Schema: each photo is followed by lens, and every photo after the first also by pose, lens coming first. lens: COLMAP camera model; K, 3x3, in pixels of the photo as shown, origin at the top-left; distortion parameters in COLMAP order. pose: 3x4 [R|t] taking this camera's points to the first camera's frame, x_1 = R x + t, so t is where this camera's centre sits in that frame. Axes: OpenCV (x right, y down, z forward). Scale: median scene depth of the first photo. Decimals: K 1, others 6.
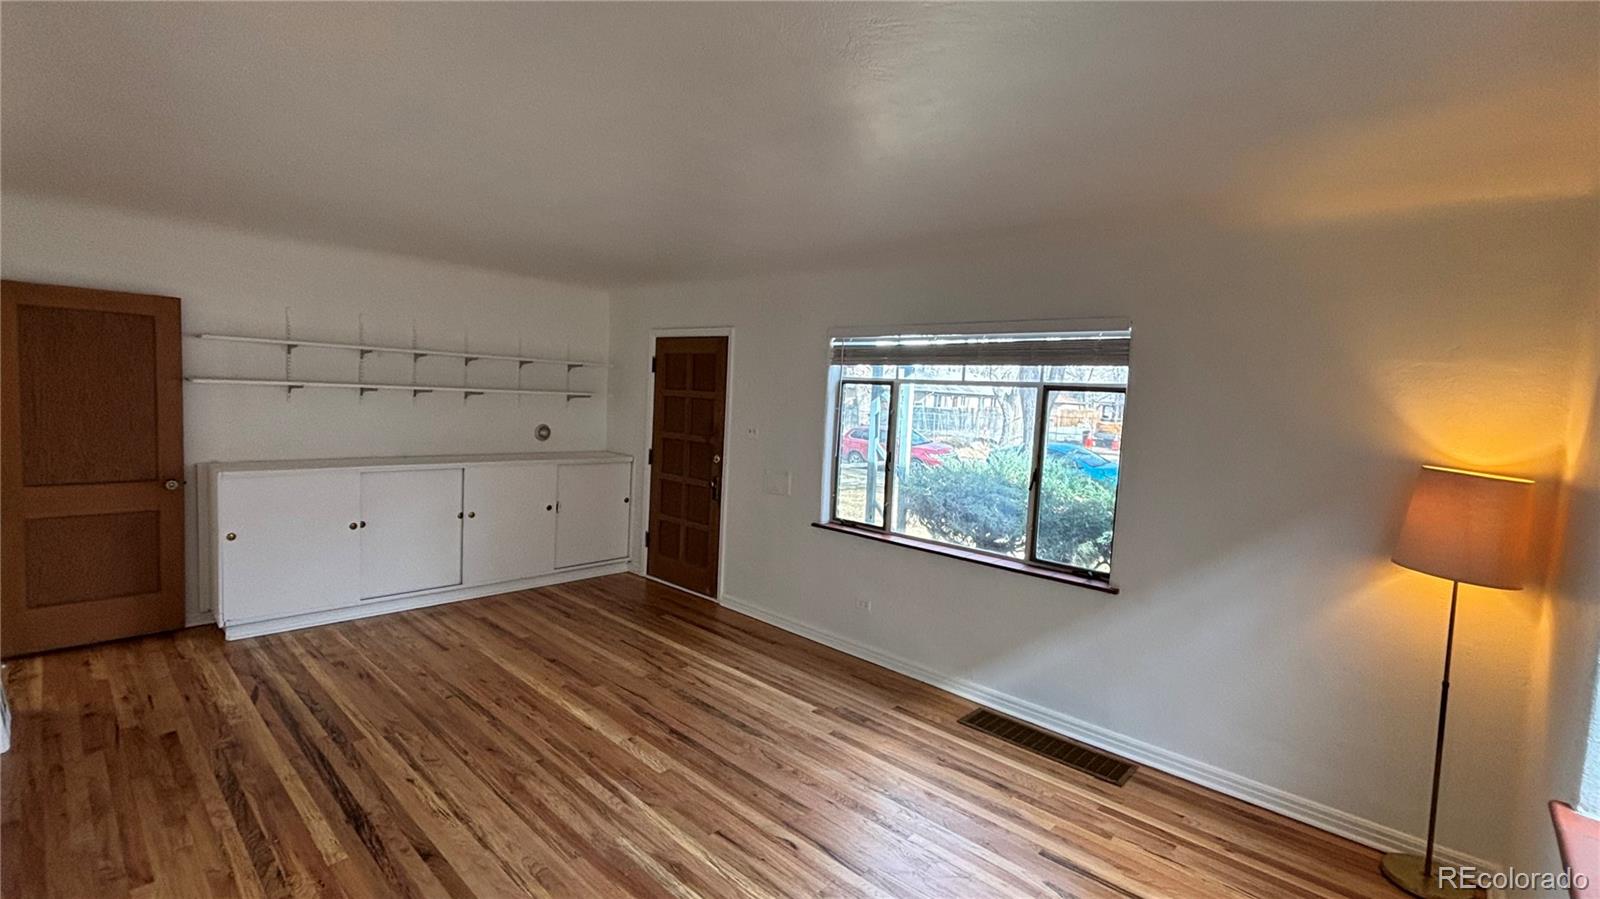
lens RADIAL K [[695.3, 0, 795.4], [0, 695.3, 446.8], [0, 0, 1]] dist [-0.000451, -0.004152]
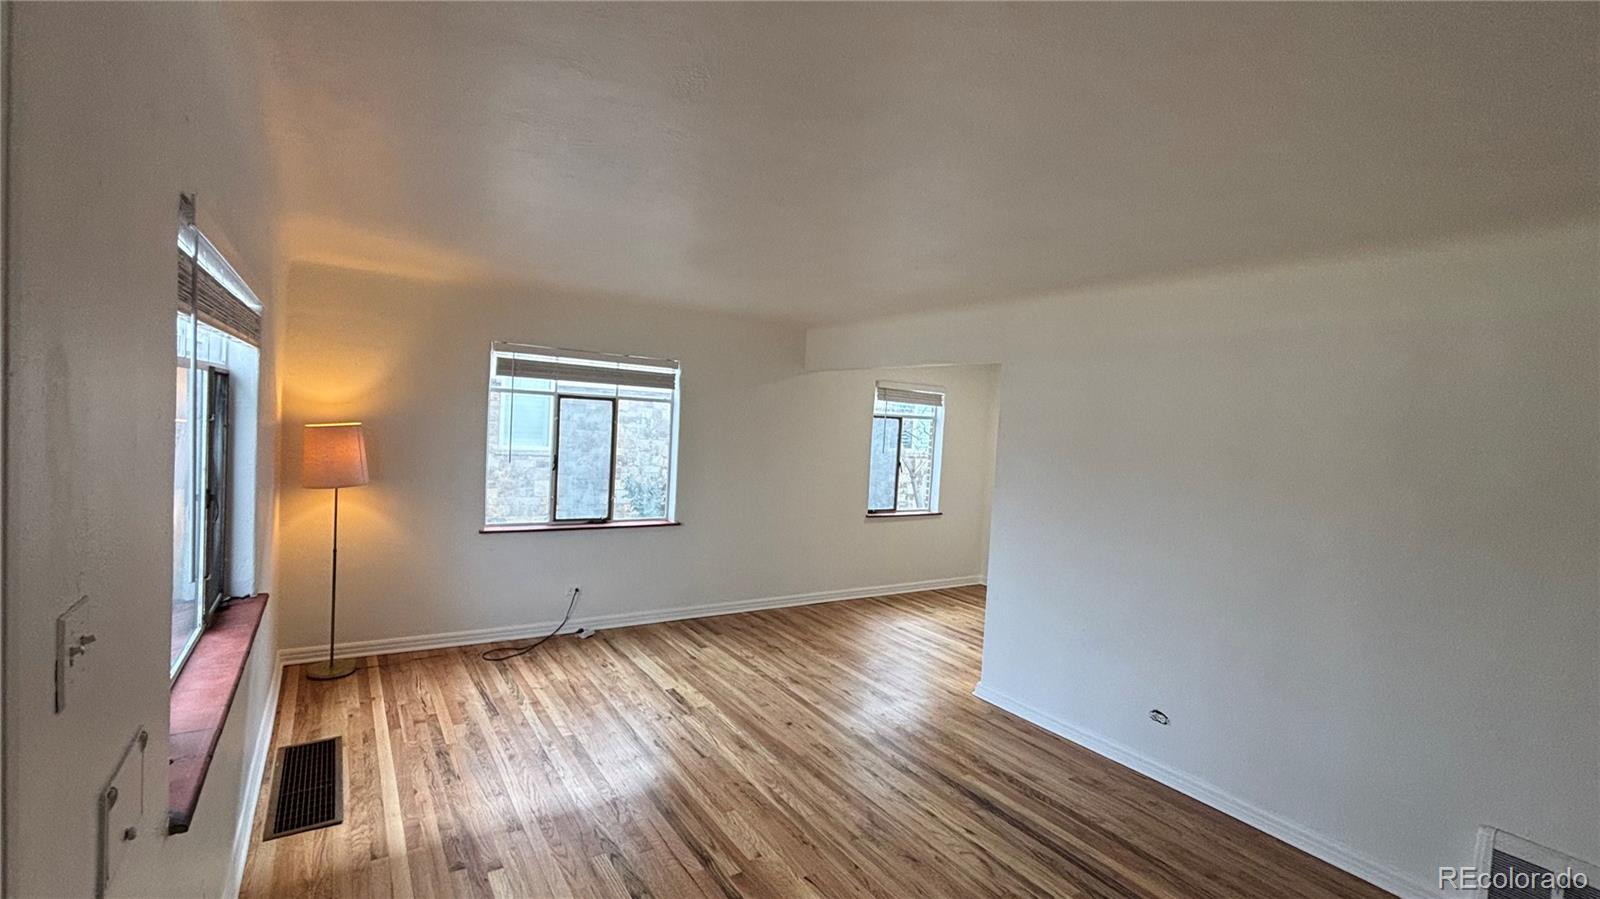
lens RADIAL K [[695.3, 0, 809.6], [0, 695.3, 447.9], [0, 0, 1]] dist [-0.000451, -0.004152]
pose [[-0.969003, -0.116139, 0.218049, -0.358794], [-0.088446, 0.987195, 0.132757, -0.147147], [-0.230675, 0.109356, -0.966866, 1.478796]]
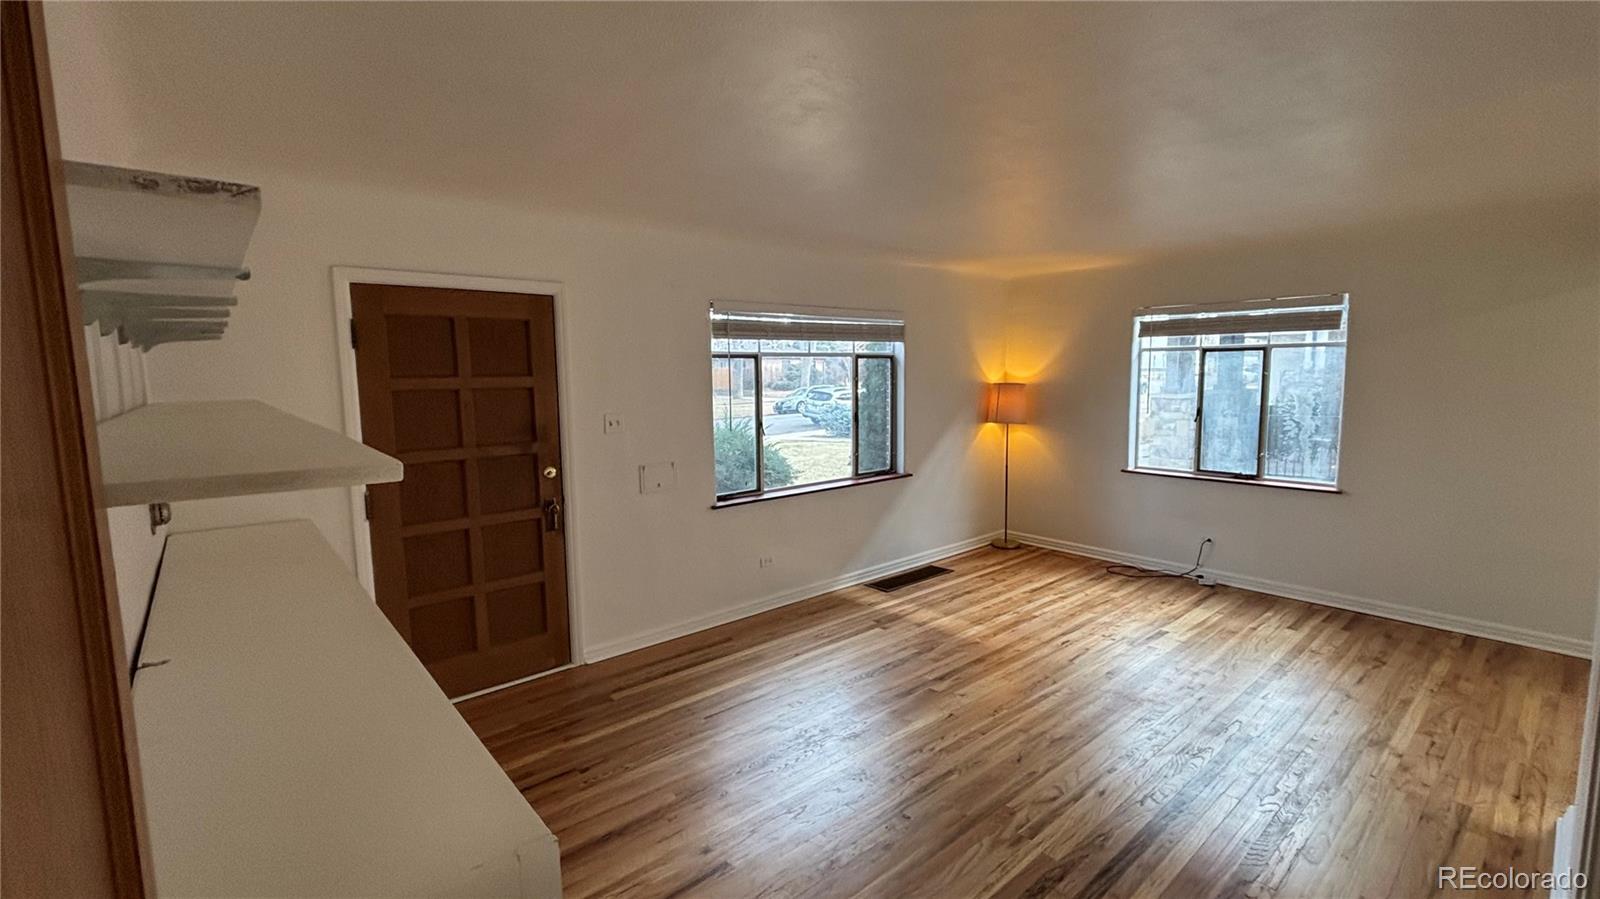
lens RADIAL K [[695.3, 0, 786.9], [0, 695.3, 460.4], [0, 0, 1]] dist [-0.000451, -0.004152]
pose [[0.116346, -0.176282, 0.977440, -1.075041], [0.099407, 0.981248, 0.165136, -0.121399], [-0.988222, 0.077952, 0.131688, 0.938061]]
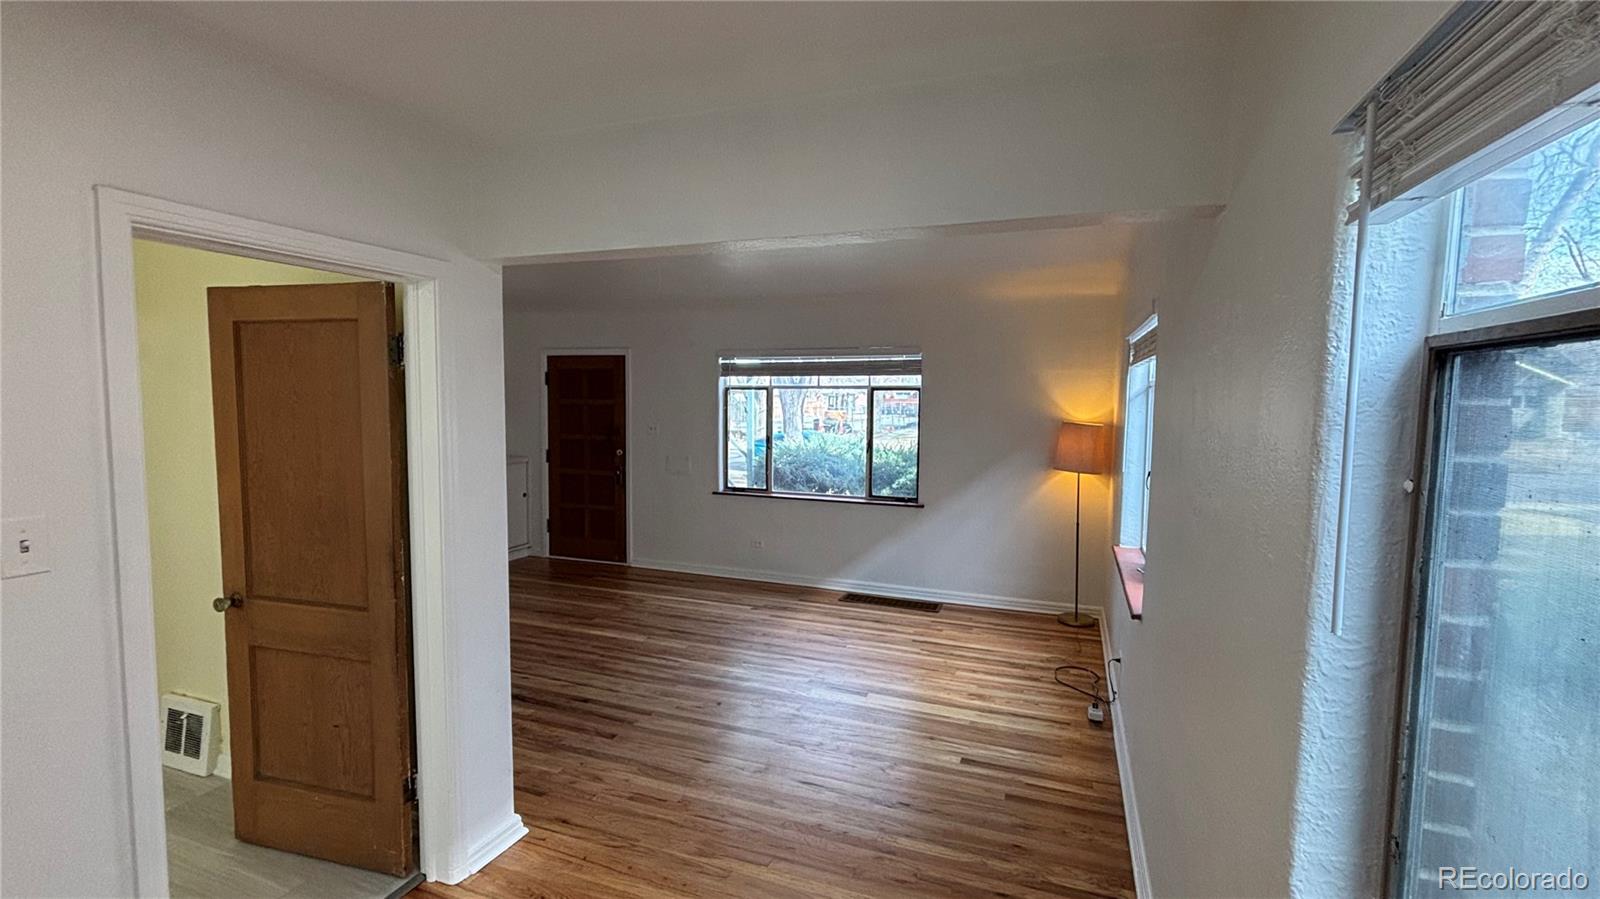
lens RADIAL K [[695.3, 0, 793.5], [0, 695.3, 448.4], [0, 0, 1]] dist [-0.000451, -0.004152]
pose [[0.926655, -0.068474, 0.369624, -0.401299], [0.065885, 0.997634, 0.019639, 0.008855], [-0.370095, 0.006154, 0.928974, -0.414340]]
